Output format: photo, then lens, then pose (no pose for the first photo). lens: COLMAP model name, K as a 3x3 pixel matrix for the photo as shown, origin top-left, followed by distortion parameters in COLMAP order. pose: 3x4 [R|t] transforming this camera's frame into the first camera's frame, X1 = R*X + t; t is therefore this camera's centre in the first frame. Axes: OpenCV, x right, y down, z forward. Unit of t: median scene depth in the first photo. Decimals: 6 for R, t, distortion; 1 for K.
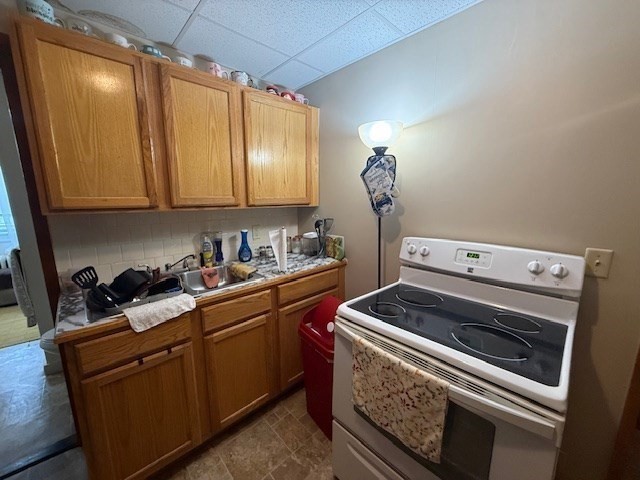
lens RADIAL K [[255.0, 0, 322.0], [0, 255.0, 243.5], [0, 0, 1]] dist [0.000867, 0.000391]
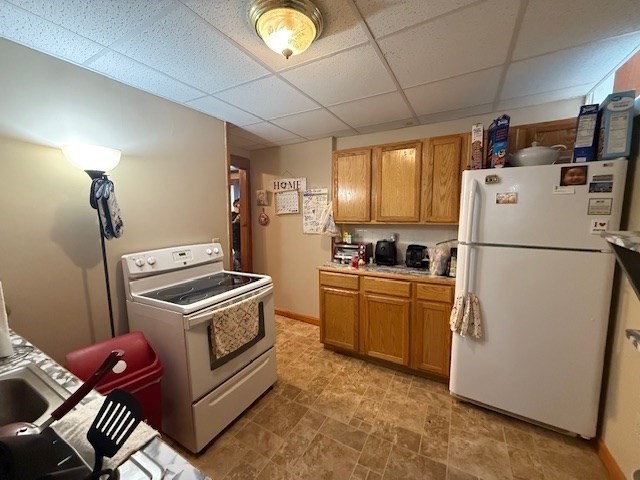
lens RADIAL K [[255.0, 0, 322.1], [0, 255.0, 239.0], [0, 0, 1]] dist [0.000867, 0.000391]
pose [[-0.294052, -0.100264, 0.950516, -1.112359], [0.179927, 0.970895, 0.158076, -0.133313], [-0.938701, 0.217507, -0.267454, 0.552153]]
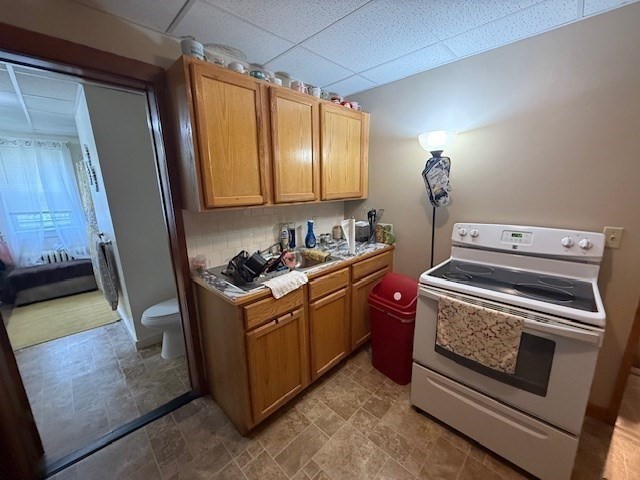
lens RADIAL K [[255.0, 0, 321.2], [0, 255.0, 244.0], [0, 0, 1]] dist [0.000867, 0.000391]
pose [[0.999102, -0.026042, 0.033407, -0.432018], [0.024666, 0.998857, 0.040946, 0.011811], [-0.034435, -0.040086, 0.998603, -0.261934]]
